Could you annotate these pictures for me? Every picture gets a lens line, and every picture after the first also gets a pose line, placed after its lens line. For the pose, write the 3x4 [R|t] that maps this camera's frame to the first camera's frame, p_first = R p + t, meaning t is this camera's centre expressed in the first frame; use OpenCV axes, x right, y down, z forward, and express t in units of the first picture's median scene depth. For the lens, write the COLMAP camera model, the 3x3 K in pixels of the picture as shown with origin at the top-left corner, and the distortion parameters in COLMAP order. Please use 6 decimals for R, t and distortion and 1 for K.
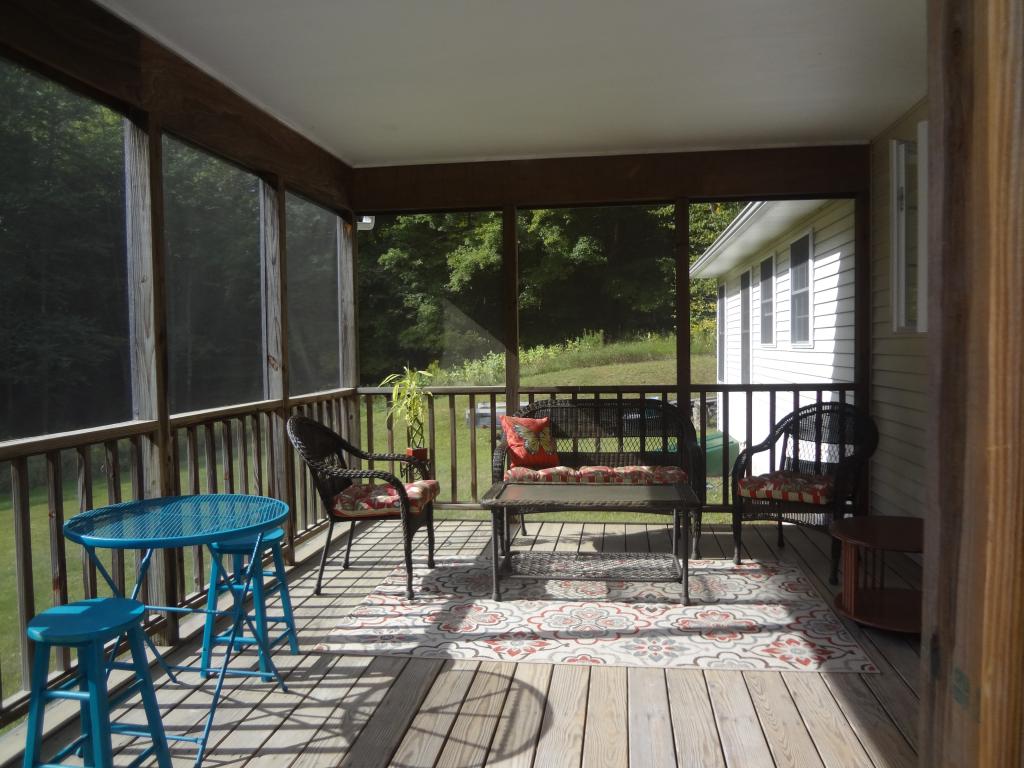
lens RADIAL K [[761.9, 0, 512.1], [0, 761.9, 387.1], [0, 0, 1]] dist [-0.055419, 0.011612]
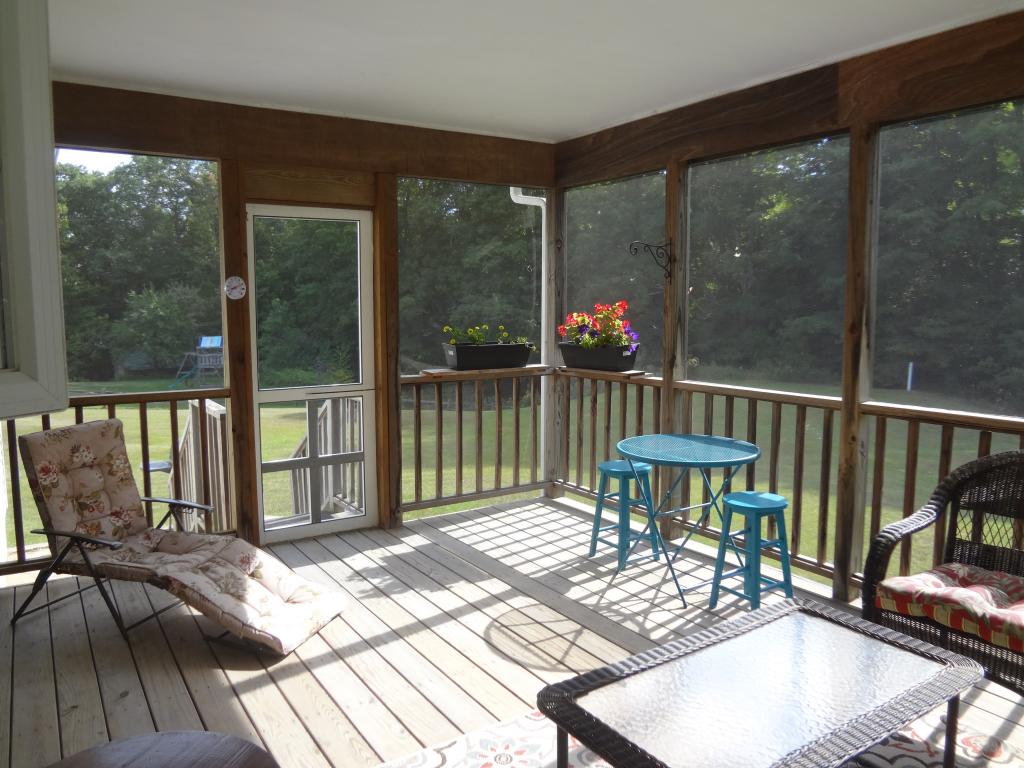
lens RADIAL K [[761.9, 0, 513.1], [0, 761.9, 385.1], [0, 0, 1]] dist [-0.055419, 0.011612]
pose [[-0.757435, 0.084435, -0.647428, 0.752015], [-0.020217, 0.988094, 0.152515, -0.167107], [0.652597, 0.128610, -0.746710, 1.792815]]
